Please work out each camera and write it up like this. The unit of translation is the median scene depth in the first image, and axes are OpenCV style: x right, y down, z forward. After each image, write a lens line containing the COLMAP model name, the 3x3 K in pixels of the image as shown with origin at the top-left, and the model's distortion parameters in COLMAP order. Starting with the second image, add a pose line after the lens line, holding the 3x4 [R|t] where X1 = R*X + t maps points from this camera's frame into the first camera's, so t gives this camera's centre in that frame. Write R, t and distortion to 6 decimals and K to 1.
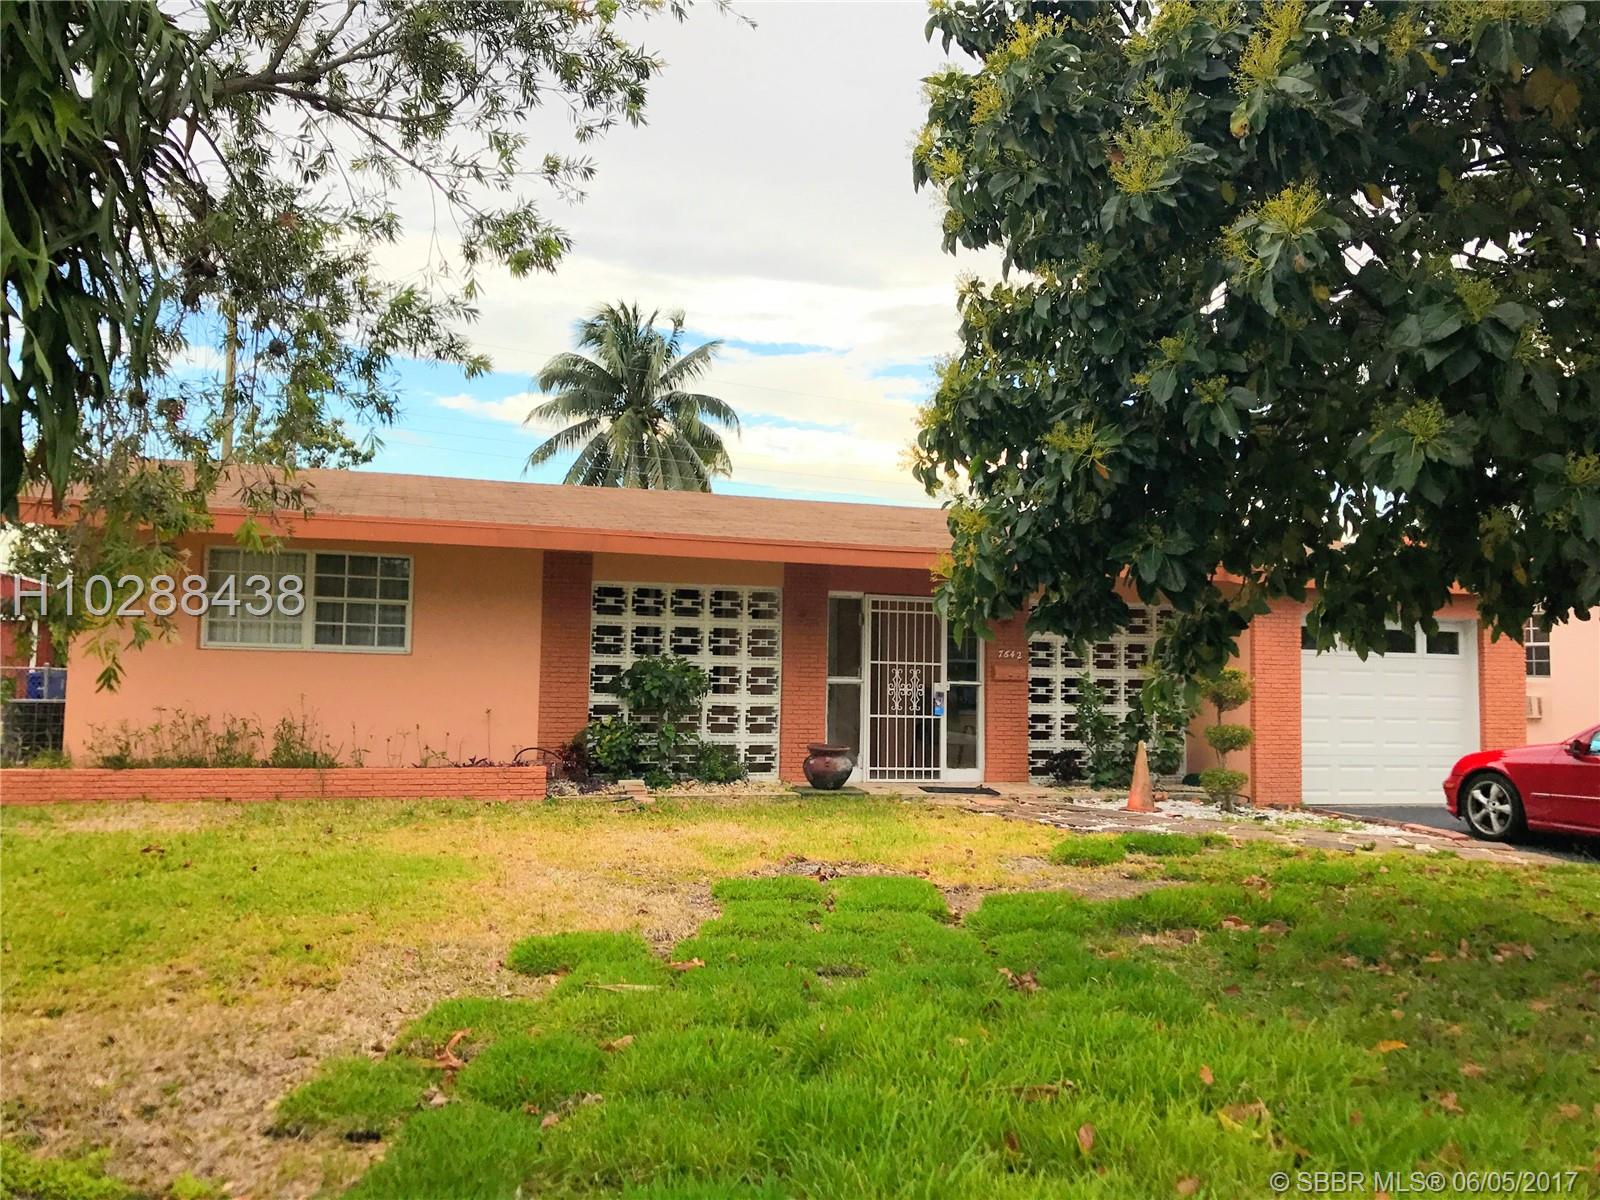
lens RADIAL K [[1307.4, 0, 804.8], [0, 1307.4, 573.0], [0, 0, 1]] dist [0.110537, -0.291740]
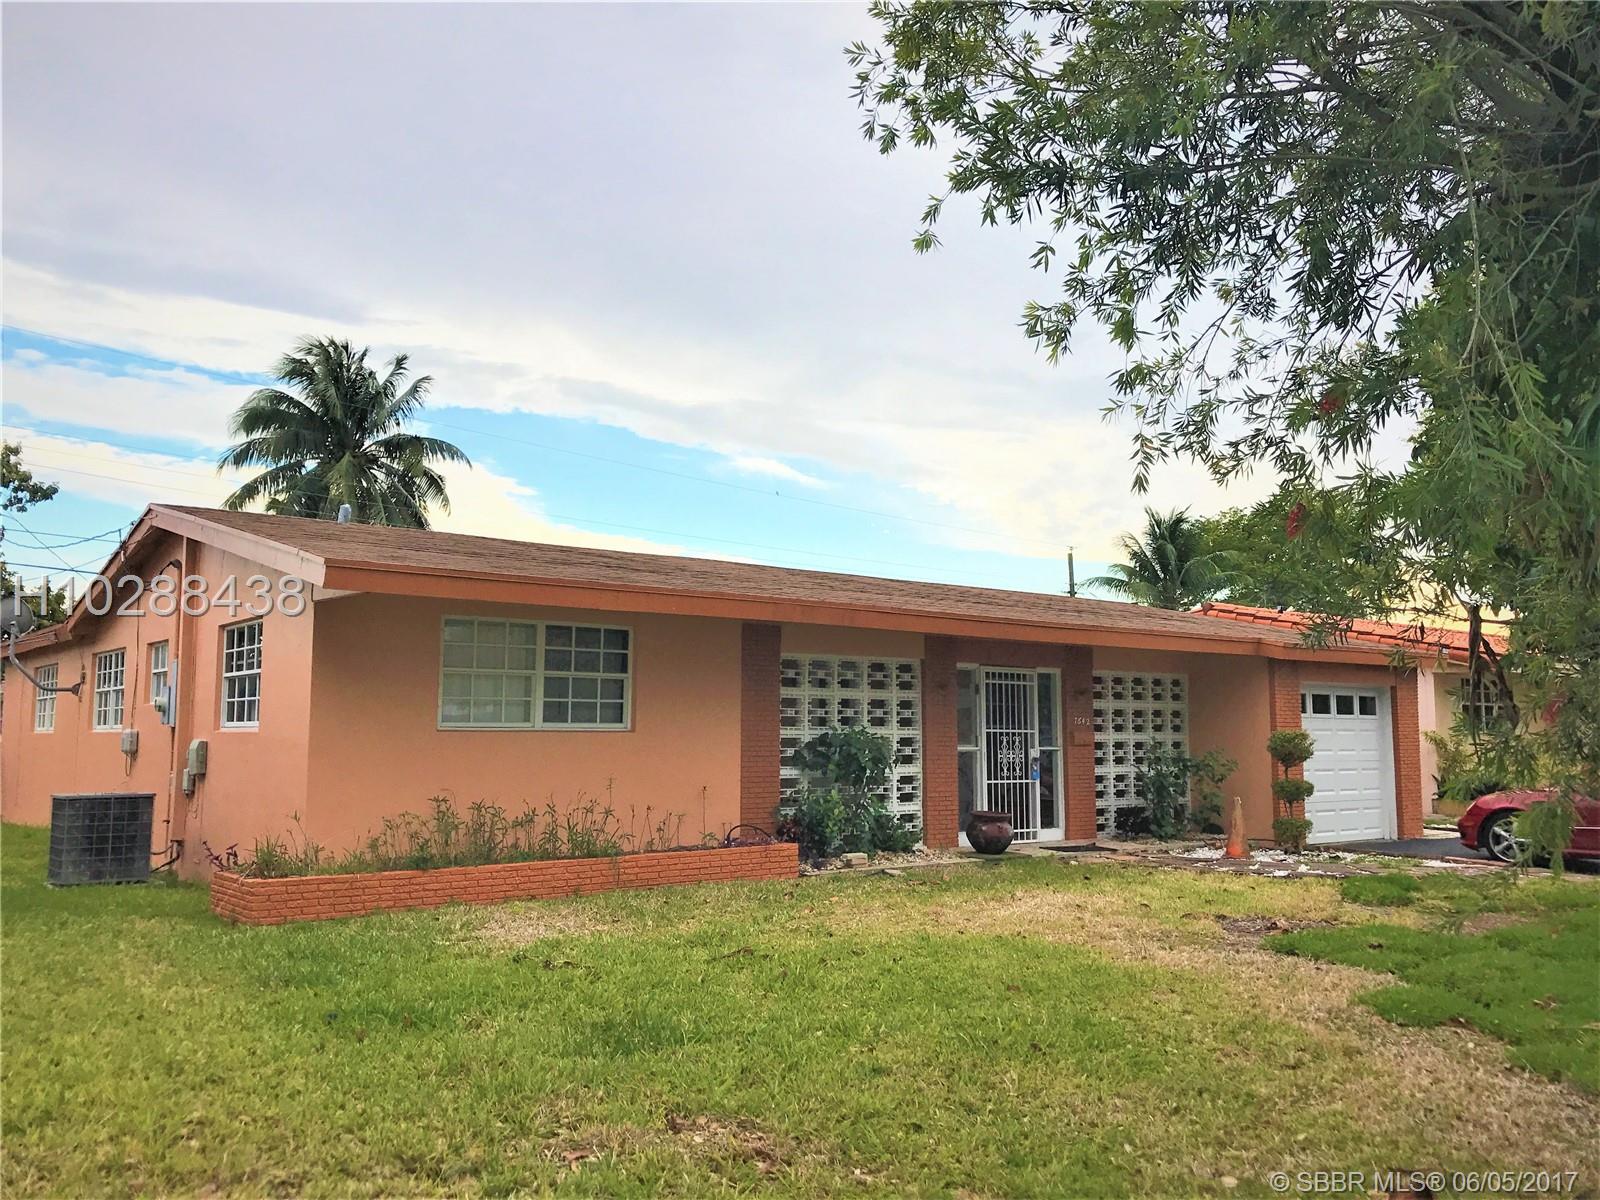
lens RADIAL K [[1336.8, 0, 800.0], [0, 1336.8, 600.0], [0, 0, 1]] dist [0.039934, -0.068816]
pose [[0.935616, 0.015126, 0.352696, -0.481343], [-0.007117, 0.999687, -0.023995, -0.009530], [-0.352948, 0.019940, 0.935430, 0.052044]]
